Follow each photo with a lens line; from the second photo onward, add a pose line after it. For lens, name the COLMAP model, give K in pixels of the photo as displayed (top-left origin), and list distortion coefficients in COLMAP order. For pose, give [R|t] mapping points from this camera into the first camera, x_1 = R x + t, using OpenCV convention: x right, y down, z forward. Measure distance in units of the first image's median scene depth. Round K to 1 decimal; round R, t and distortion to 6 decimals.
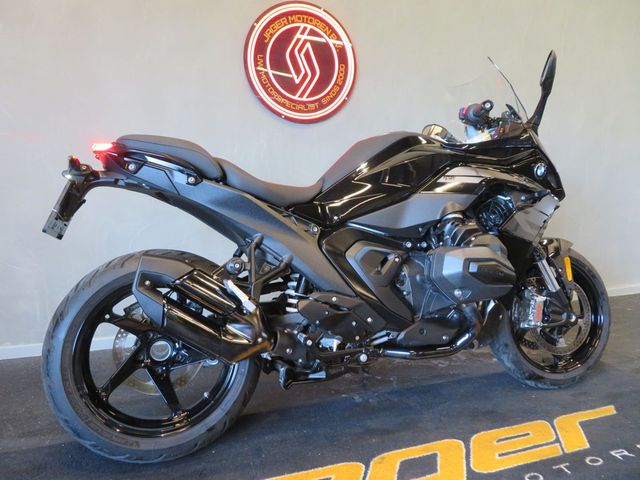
lens RADIAL K [[458.2, 0, 322.6], [0, 458.2, 242.4], [0, 0, 1]] dist [-0.010092, 0.003103]
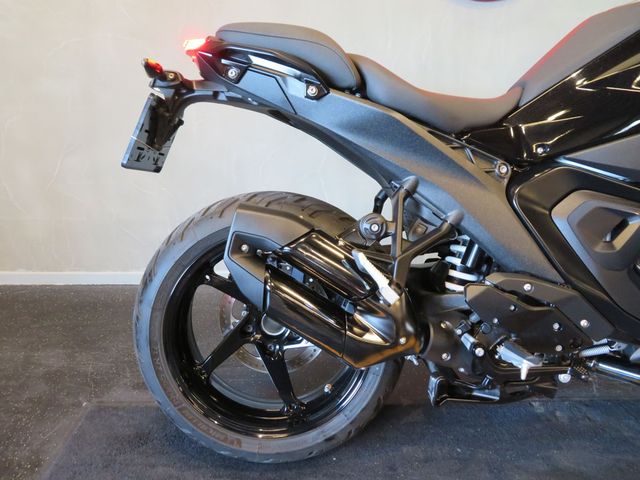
lens RADIAL K [[458.2, 0, 320.4], [0, 458.2, 241.1], [0, 0, 1]] dist [-0.010092, 0.003103]
pose [[0.942270, 0.087482, -0.323223, -0.040455], [-0.024204, 0.980539, 0.194828, -0.047335], [0.333977, -0.175757, 0.926050, 0.316579]]
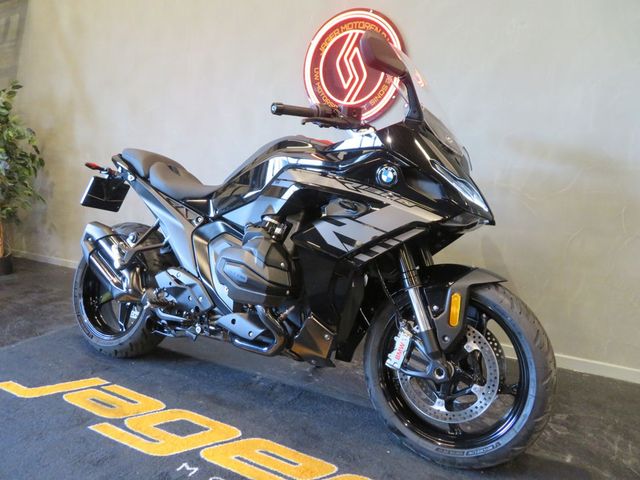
lens RADIAL K [[458.2, 0, 319.6], [0, 458.2, 243.3], [0, 0, 1]] dist [-0.010092, 0.003103]
pose [[0.661169, 0.127636, -0.739300, 1.109279], [-0.119761, 0.990742, 0.063941, -0.082773], [0.740616, 0.046264, 0.670334, 0.403557]]
